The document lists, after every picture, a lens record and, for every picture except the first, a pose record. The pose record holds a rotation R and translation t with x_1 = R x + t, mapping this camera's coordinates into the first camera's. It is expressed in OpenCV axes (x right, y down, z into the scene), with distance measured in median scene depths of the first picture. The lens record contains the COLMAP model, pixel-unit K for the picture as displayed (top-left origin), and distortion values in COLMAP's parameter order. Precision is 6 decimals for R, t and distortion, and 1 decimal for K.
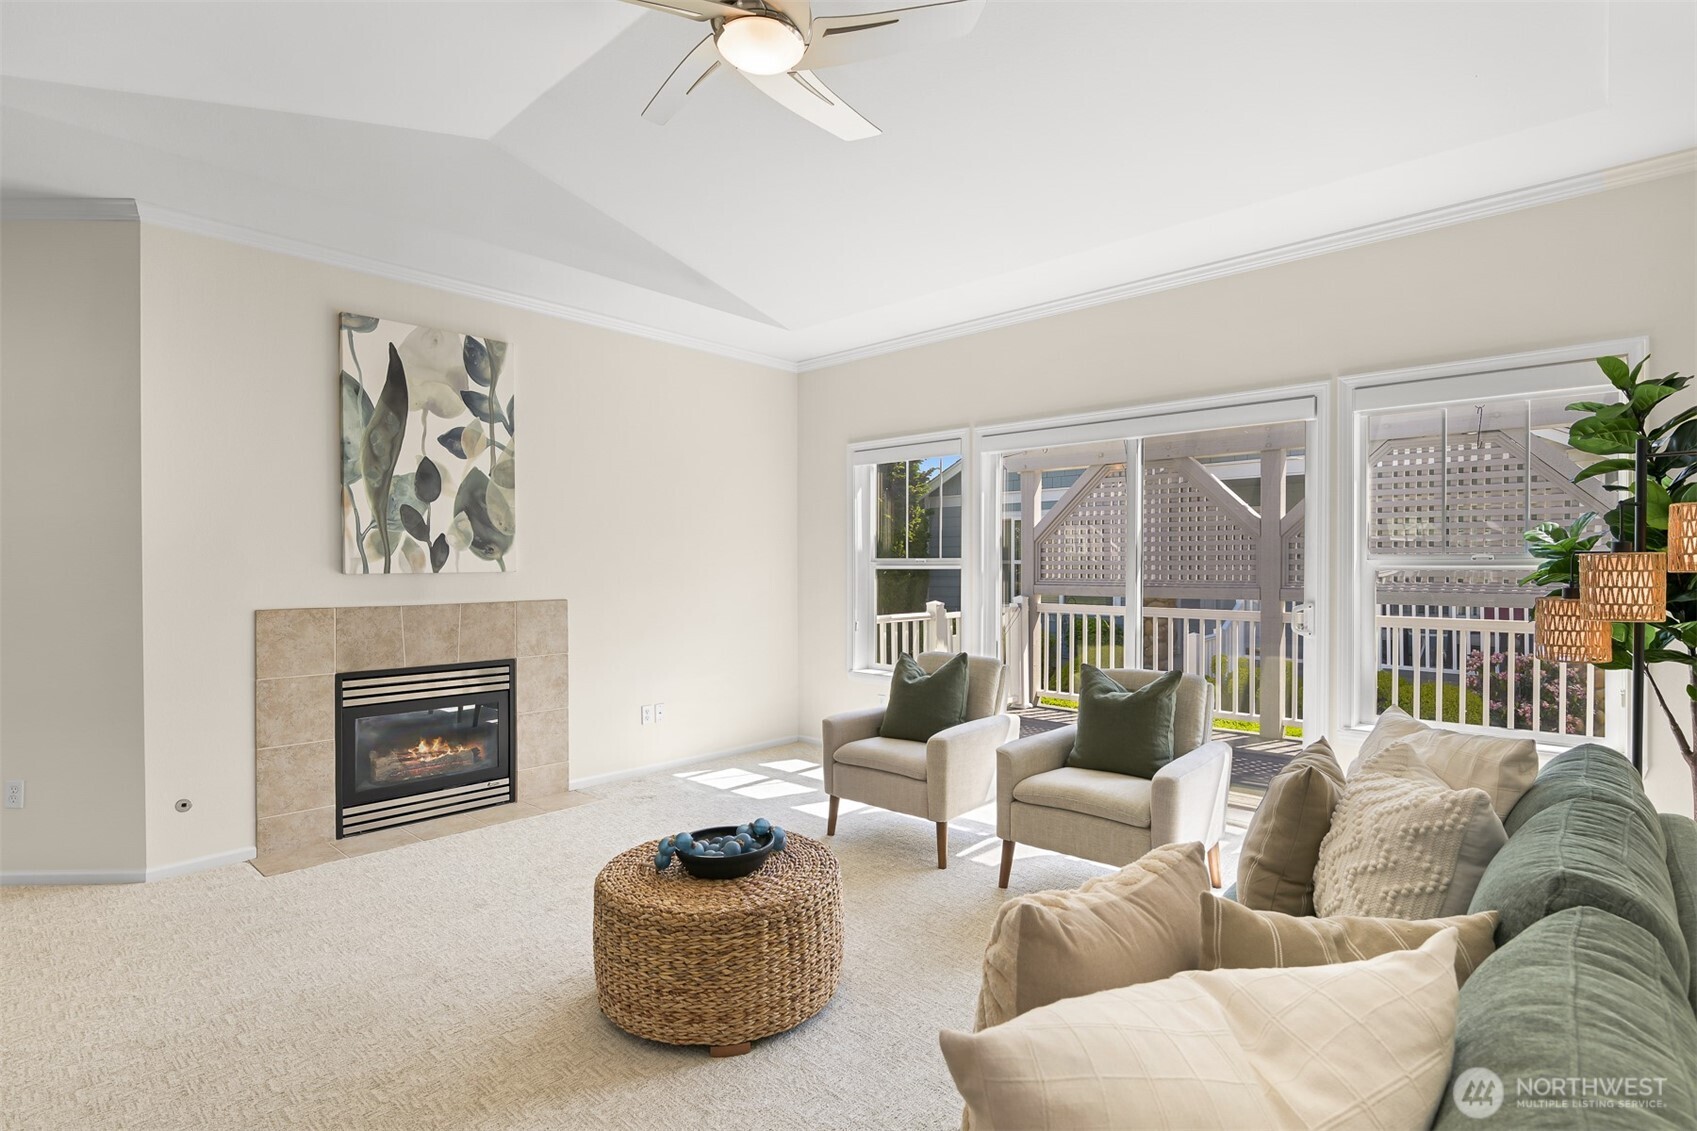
lens RADIAL K [[838.1, 0, 847.2], [0, 838.1, 570.9], [0, 0, 1]] dist [-0.001863, -0.000264]
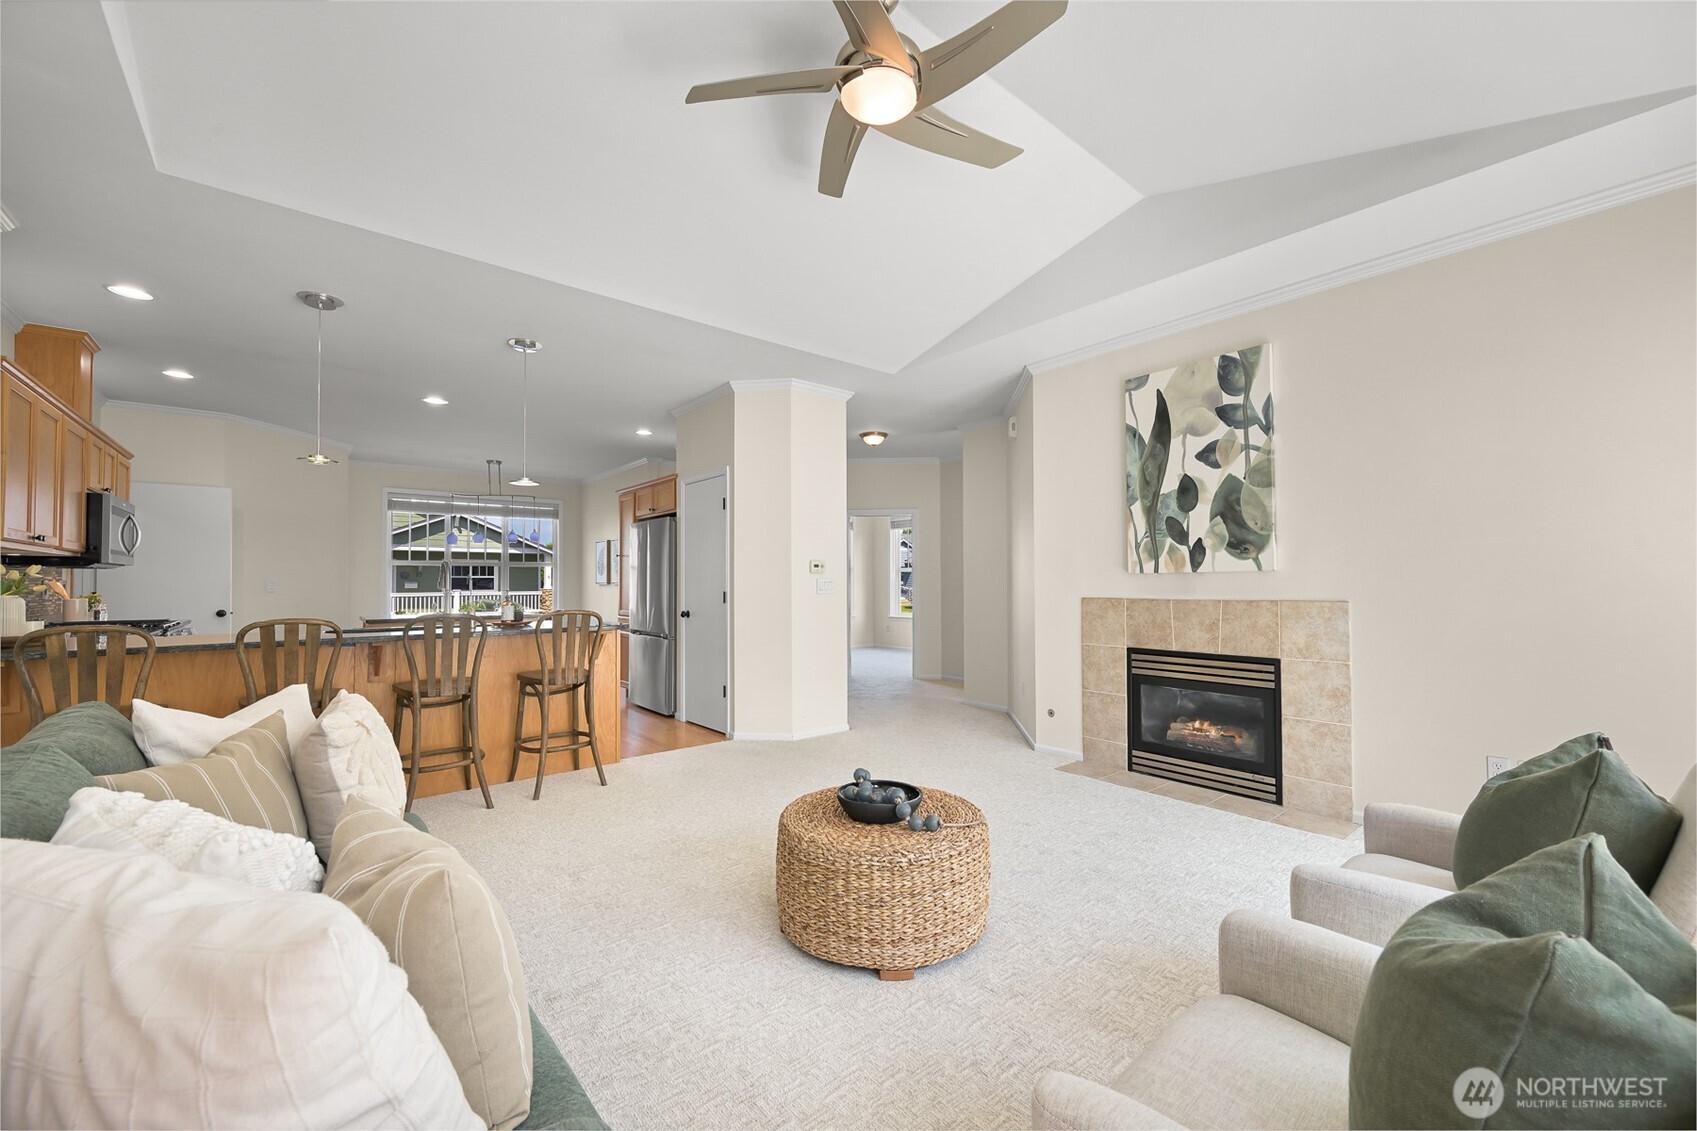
lens RADIAL K [[663.1, 0, 859.7], [0, 663.1, 570.5], [0, 0, 1]] dist [-0.000838, -0.000199]
pose [[-0.125358, -0.017775, -0.991952, 0.478907], [-0.001923, 0.999842, -0.017673, 0.017206], [0.992110, -0.000308, -0.125372, 0.663807]]
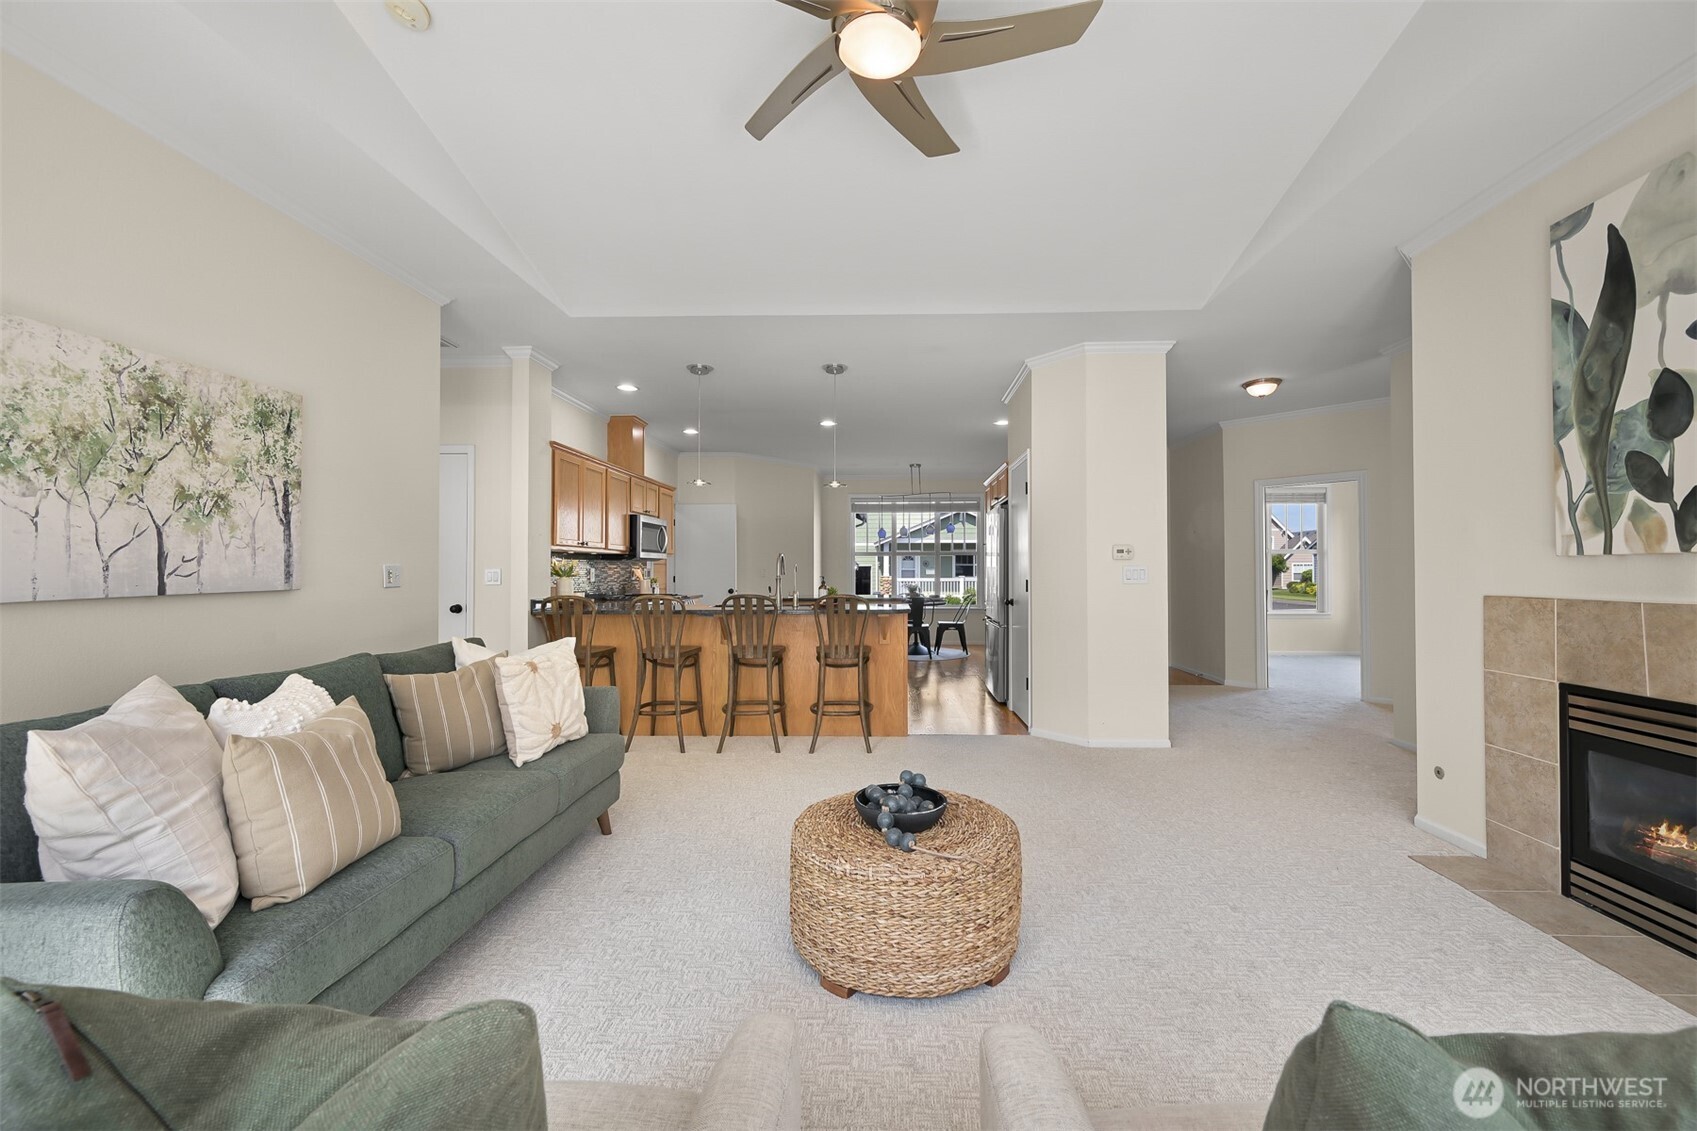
lens RADIAL K [[672.4, 0, 868.0], [0, 672.4, 560.6], [0, 0, 1]] dist [0.001008, -0.000159]
pose [[-0.756729, -0.009046, -0.653666, 0.281042], [-0.001883, 0.999930, -0.011658, 0.015405], [0.653726, -0.007591, -0.756694, 0.992225]]
